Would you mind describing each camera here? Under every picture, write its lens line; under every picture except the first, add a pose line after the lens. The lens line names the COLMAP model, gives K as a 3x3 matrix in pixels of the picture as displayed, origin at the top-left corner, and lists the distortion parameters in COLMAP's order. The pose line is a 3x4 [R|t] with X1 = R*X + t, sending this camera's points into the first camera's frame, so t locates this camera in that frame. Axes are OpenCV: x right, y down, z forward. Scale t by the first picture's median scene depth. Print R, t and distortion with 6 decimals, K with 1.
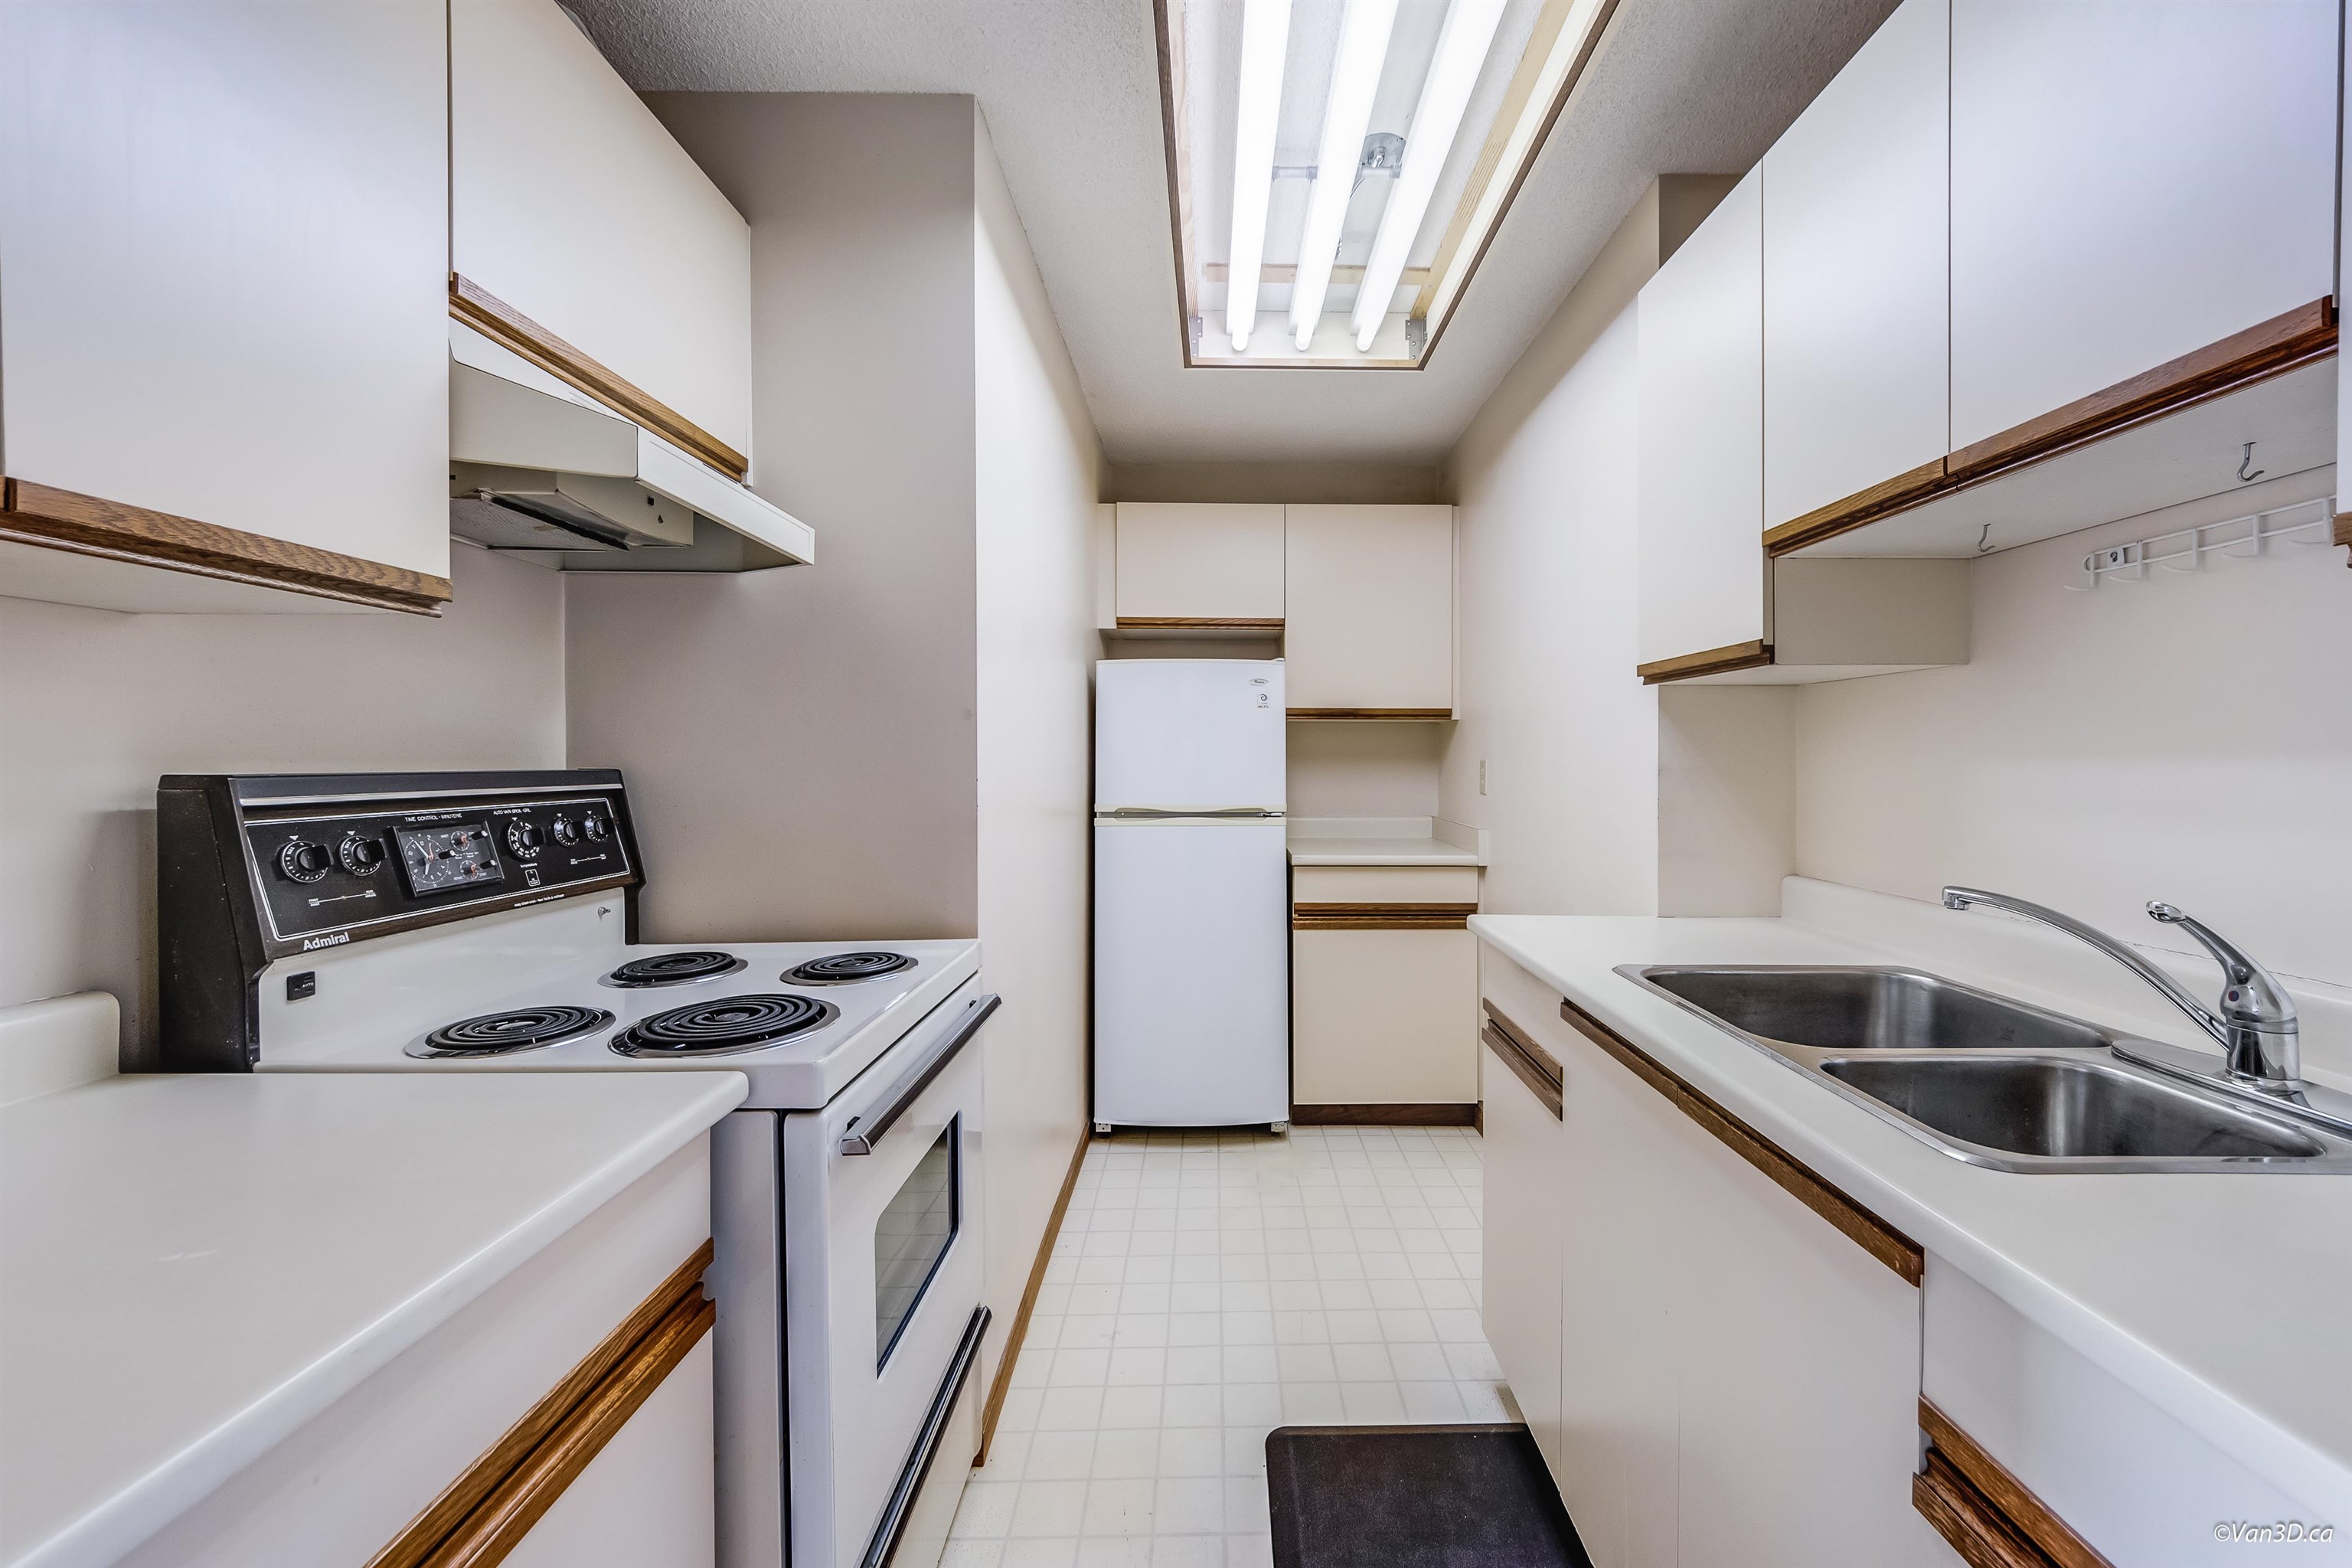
lens RADIAL K [[907.2, 0, 1231.2], [0, 907.2, 762.7], [0, 0, 1]] dist [0.016081, -0.007099]
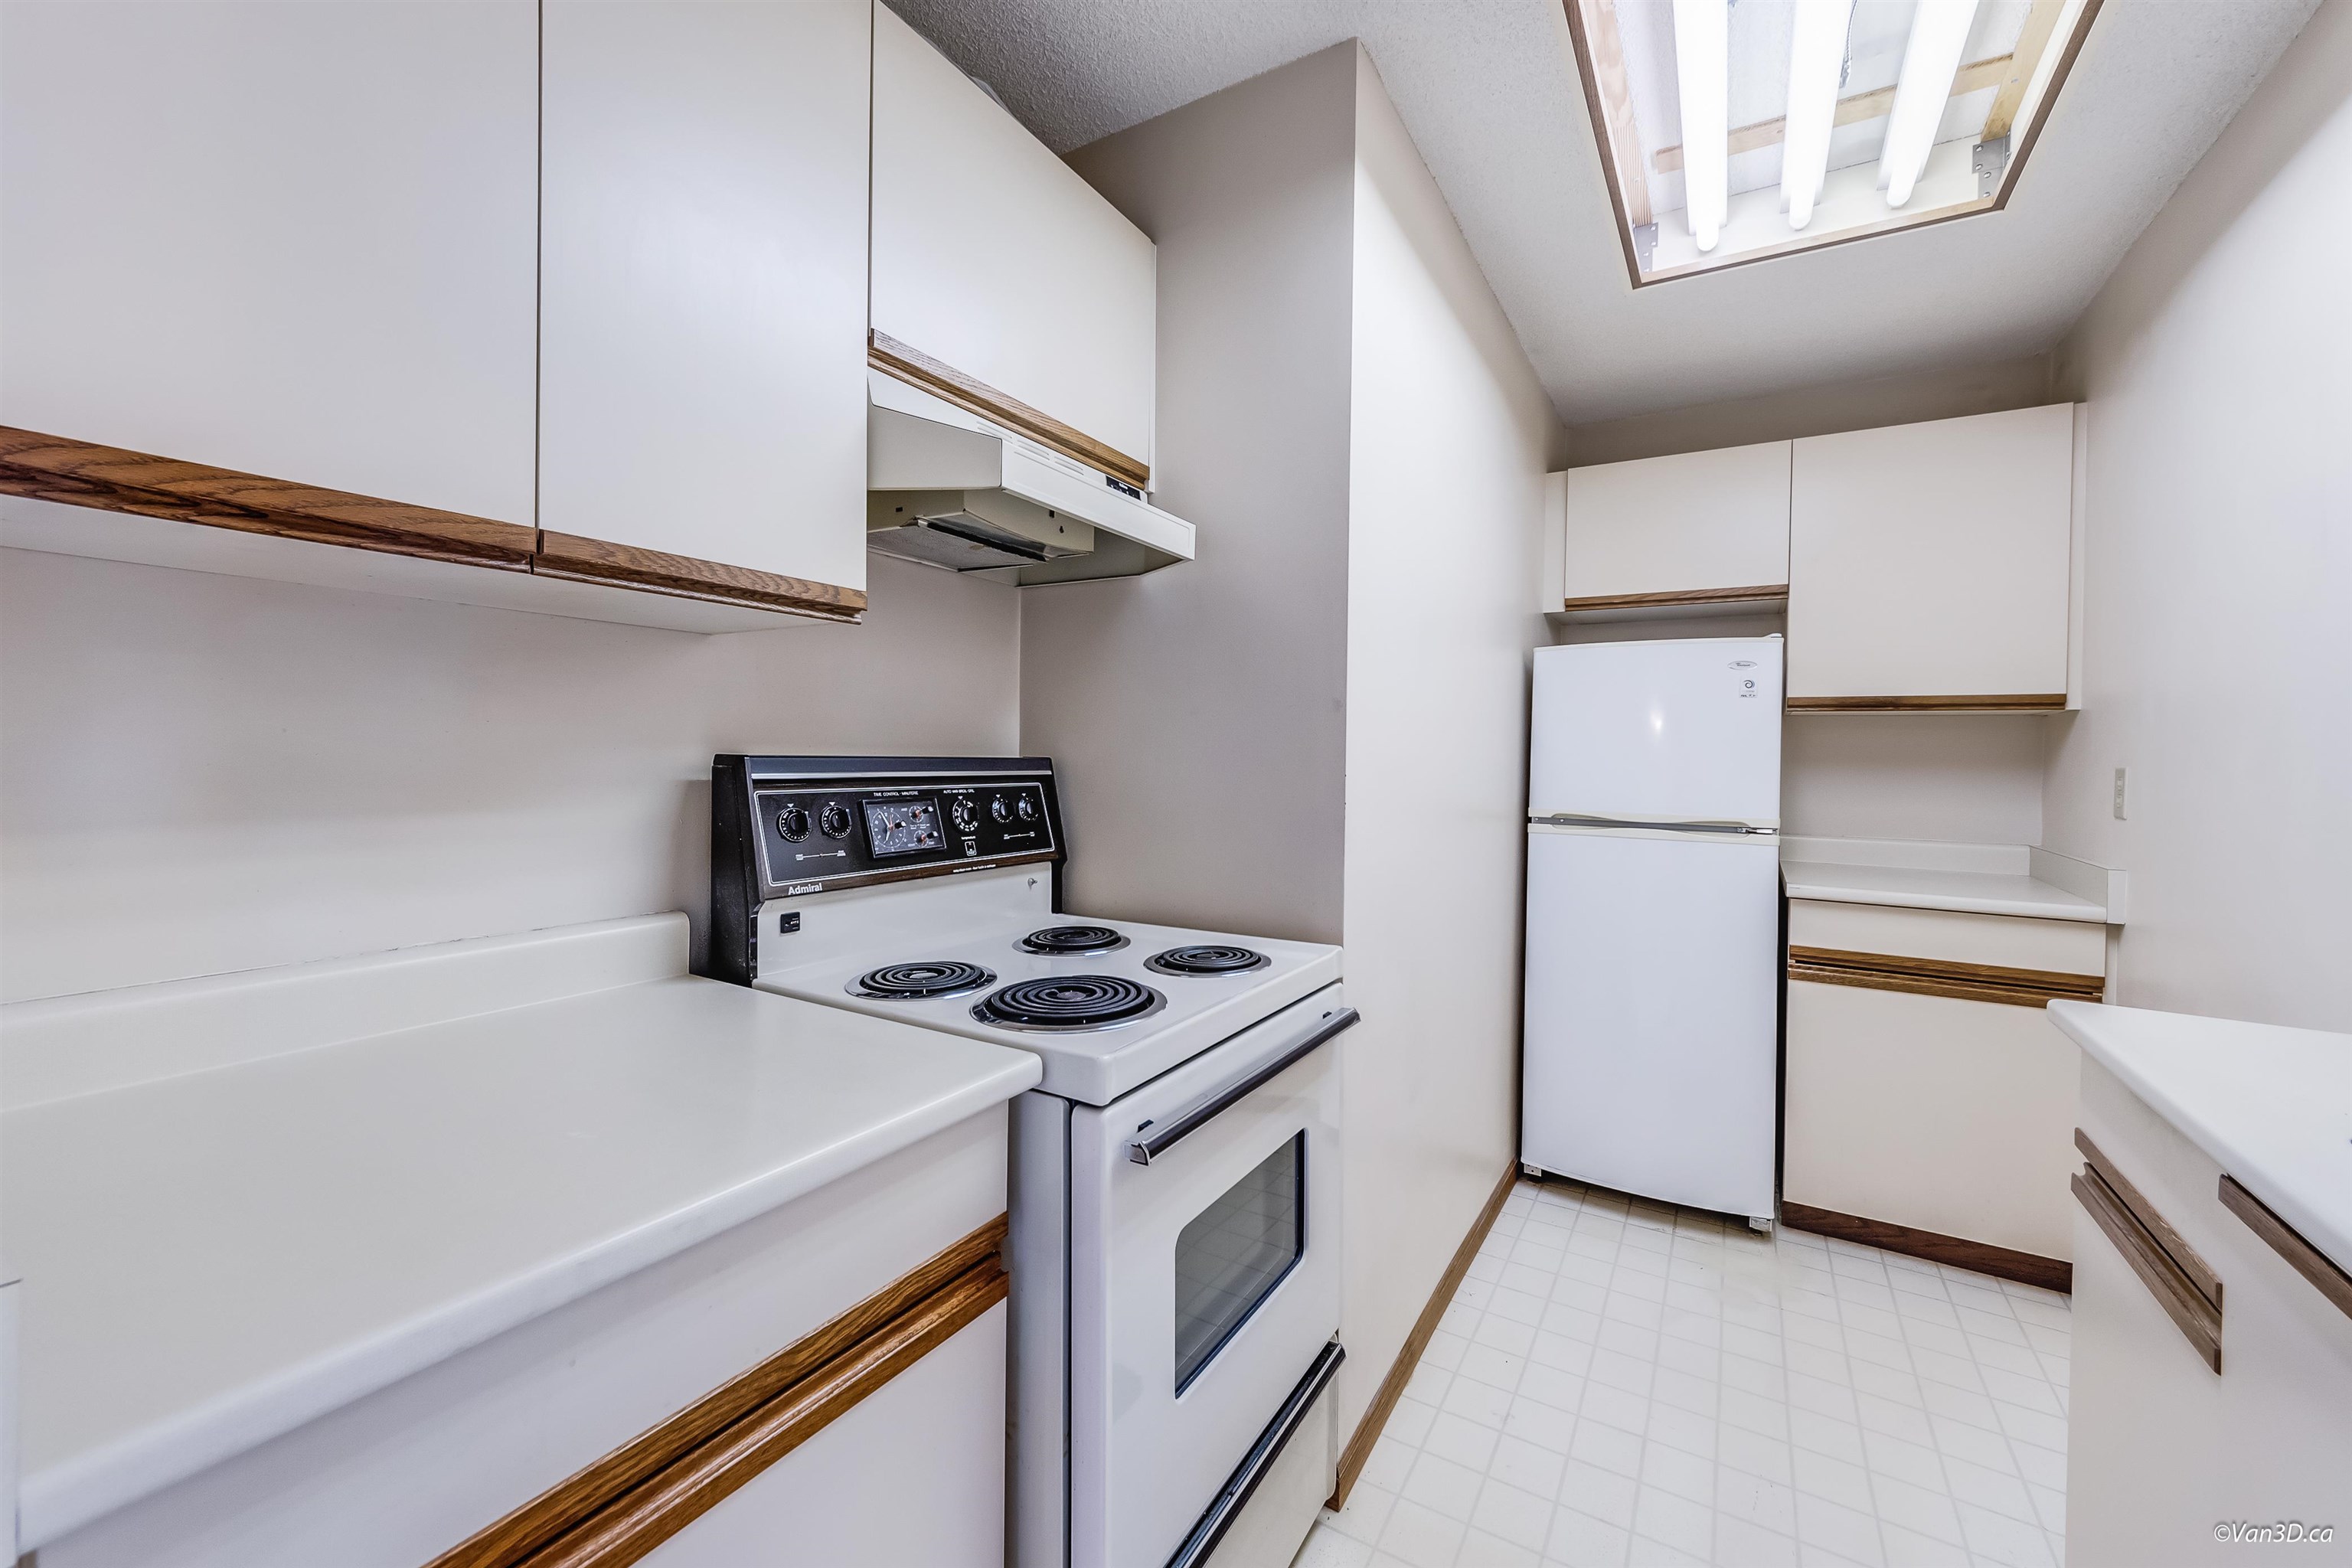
lens RADIAL K [[907.2, 0, 1231.2], [0, 907.2, 762.7], [0, 0, 1]] dist [0.016081, -0.007099]
pose [[0.862770, 0.018749, -0.505248, 0.098158], [-0.018559, 0.999813, 0.005409, 0.003179], [0.505255, 0.004710, 0.862957, 0.150240]]
